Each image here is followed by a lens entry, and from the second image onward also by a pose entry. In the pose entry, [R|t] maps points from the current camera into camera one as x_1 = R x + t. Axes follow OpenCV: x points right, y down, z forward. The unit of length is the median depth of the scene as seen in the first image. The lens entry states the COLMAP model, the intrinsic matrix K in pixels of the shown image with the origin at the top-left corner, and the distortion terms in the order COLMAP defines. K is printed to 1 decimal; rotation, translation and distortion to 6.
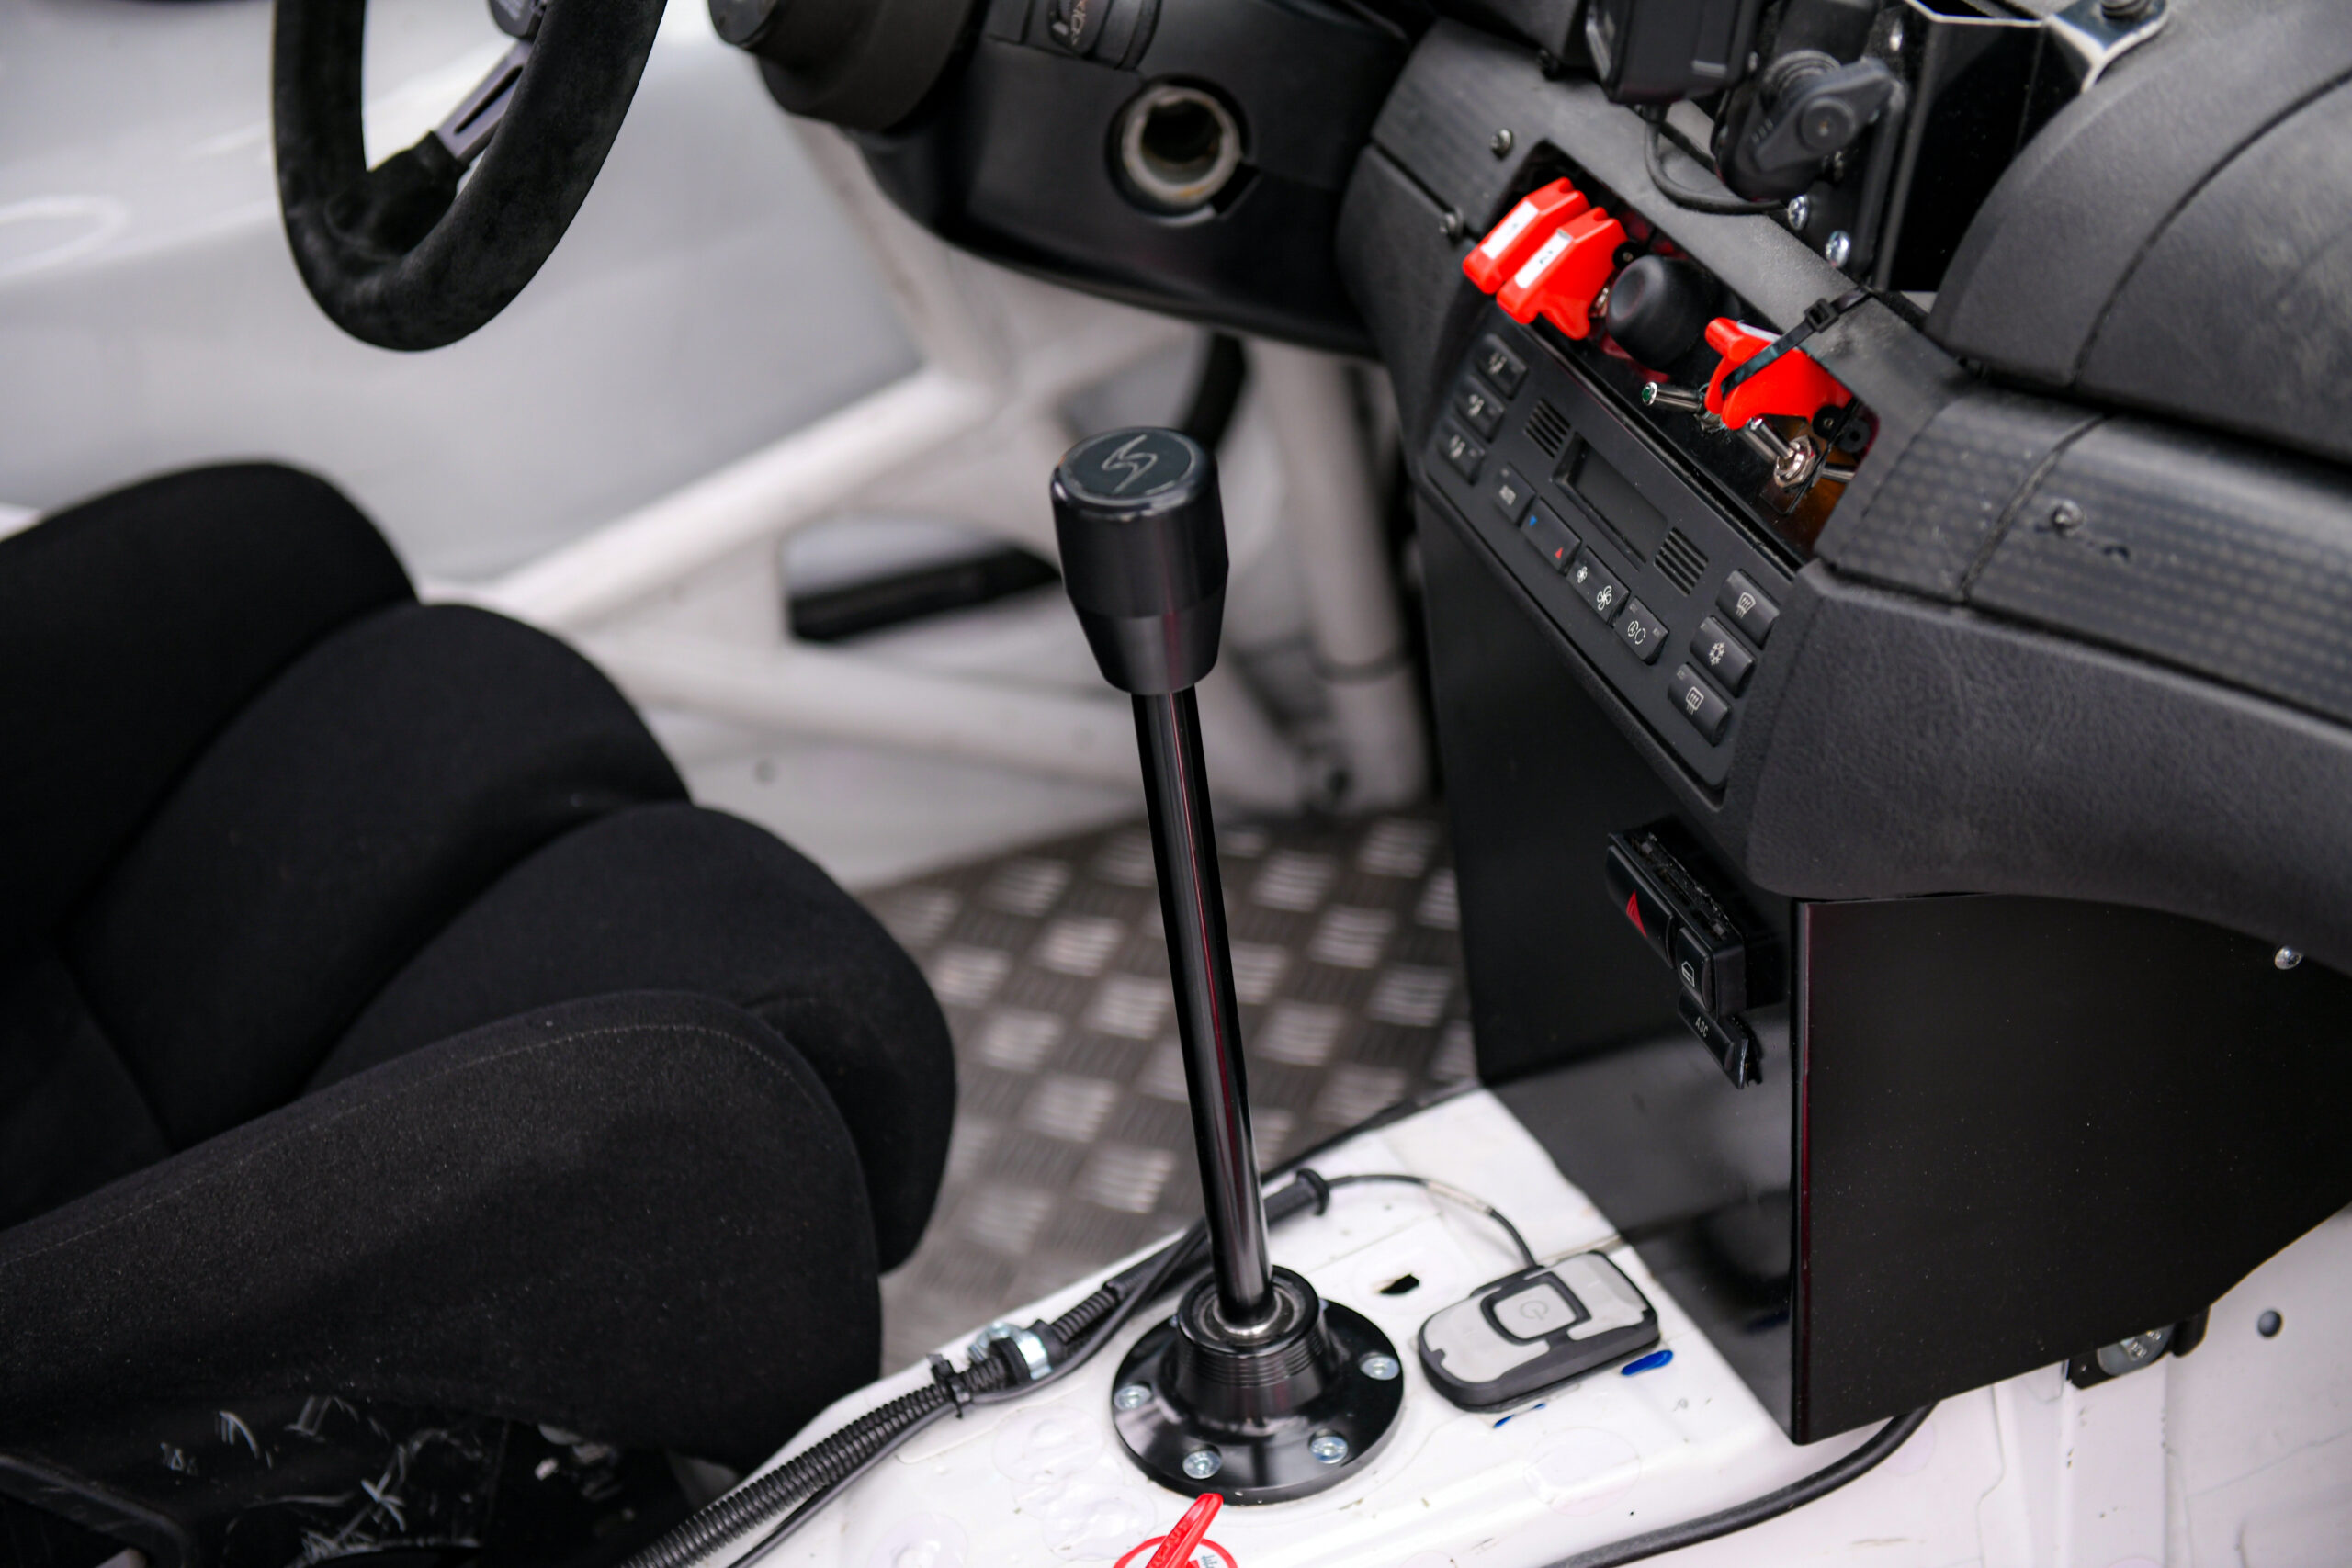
lens RADIAL K [[3876.6, 0, 1177.1], [0, 3876.6, 784.1], [0, 0, 1]] dist [0.011221, 0.000000]
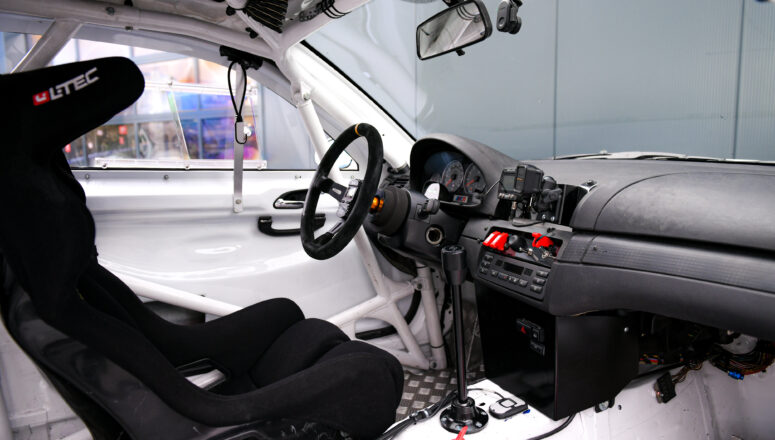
lens RADIAL K [[544.8, 0, 387.4], [0, 544.8, 220.1], [0, 0, 1]] dist [-0.010837, -0.001672]
pose [[0.997326, 0.010719, 0.072290, -0.165850], [0.018302, 0.921030, -0.389061, 0.202216], [-0.070752, 0.389344, 0.918371, 0.104485]]
